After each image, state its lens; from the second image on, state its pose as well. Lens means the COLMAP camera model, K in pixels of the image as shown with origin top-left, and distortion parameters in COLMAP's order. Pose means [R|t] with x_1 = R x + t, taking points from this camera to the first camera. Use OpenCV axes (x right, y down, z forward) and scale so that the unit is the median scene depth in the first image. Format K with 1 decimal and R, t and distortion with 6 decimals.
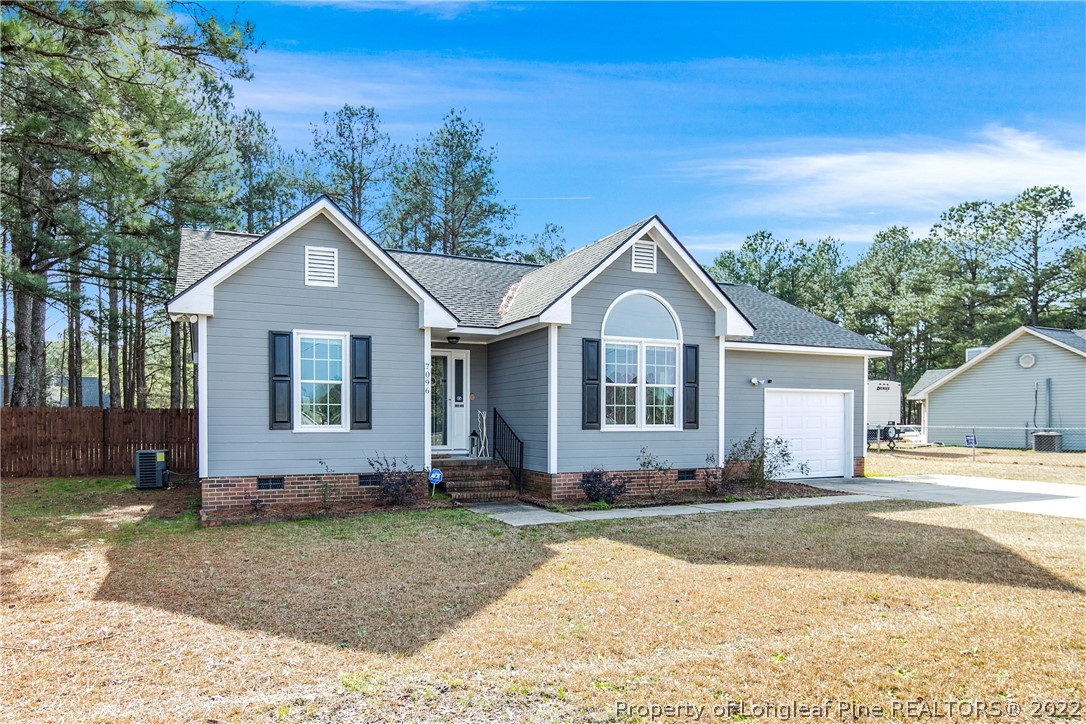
lens RADIAL K [[531.7, 0, 538.5], [0, 531.7, 367.5], [0, 0, 1]] dist [-0.000767, -0.000504]
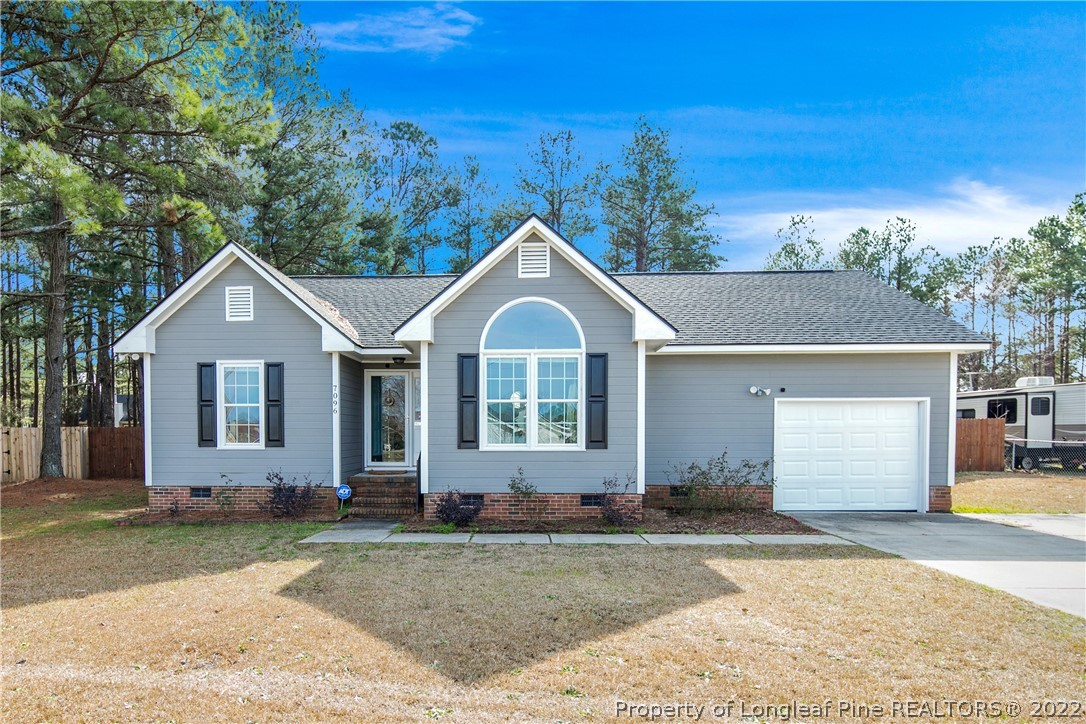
lens RADIAL K [[540.6, 0, 543.7], [0, 540.6, 393.3], [0, 0, 1]] dist [-0.000397, 0.000086]
pose [[0.935270, -0.028032, -0.352822, 0.565805], [0.036037, 0.999220, 0.016137, 0.005979], [0.352095, -0.027807, 0.935551, 0.138756]]
